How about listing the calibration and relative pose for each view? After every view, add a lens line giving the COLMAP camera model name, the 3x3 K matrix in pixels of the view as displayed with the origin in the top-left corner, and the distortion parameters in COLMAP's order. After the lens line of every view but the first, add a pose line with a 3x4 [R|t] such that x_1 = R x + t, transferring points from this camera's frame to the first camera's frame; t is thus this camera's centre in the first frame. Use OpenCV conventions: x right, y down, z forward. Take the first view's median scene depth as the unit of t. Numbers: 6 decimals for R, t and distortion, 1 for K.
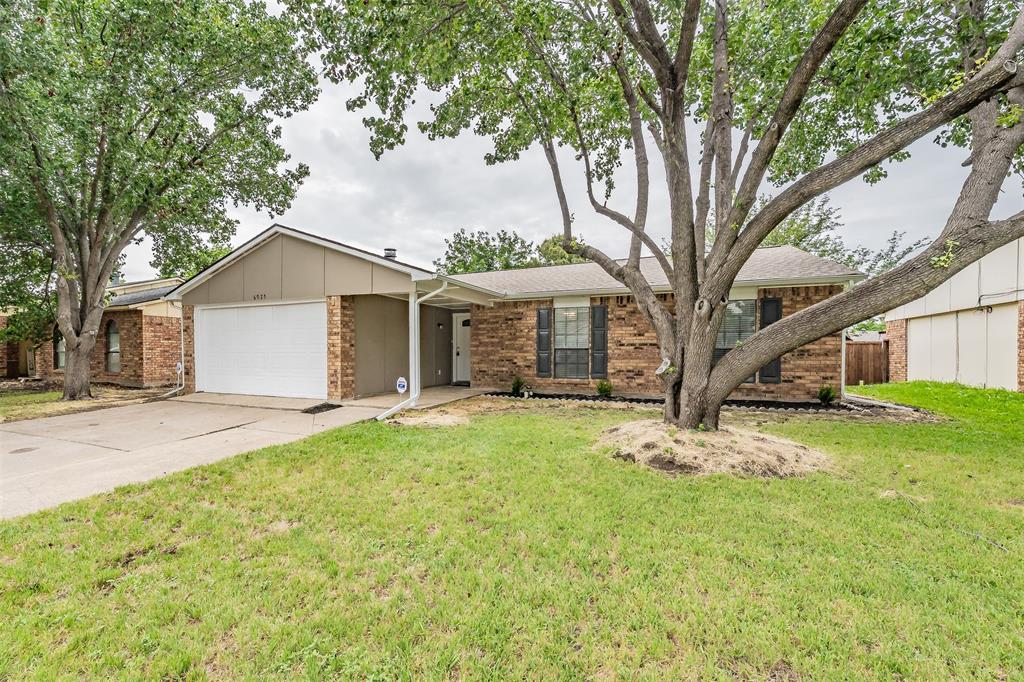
lens RADIAL K [[361.5, 0, 516.1], [0, 361.5, 340.7], [0, 0, 1]] dist [-0.000996, -0.000224]
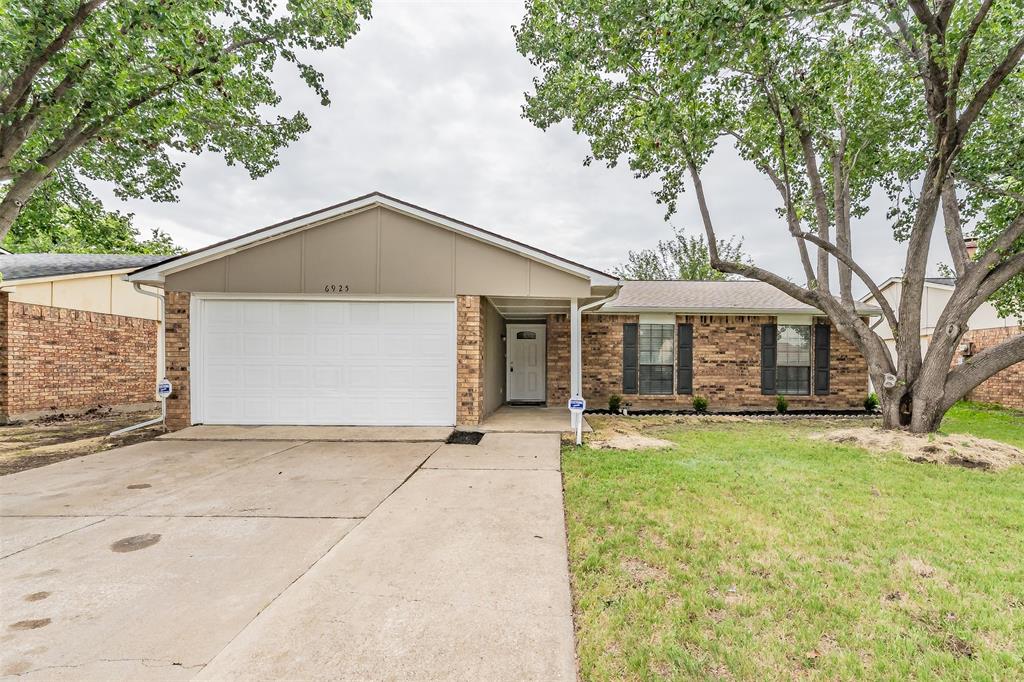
lens RADIAL K [[370.2, 0, 562.1], [0, 370.2, 356.7], [0, 0, 1]] dist [0.000096, -0.000040]
pose [[0.936189, 0.018437, 0.351013, -0.476783], [-0.017510, 0.999830, -0.005816, 0.009971], [-0.351060, -0.000701, 0.936353, 0.129672]]
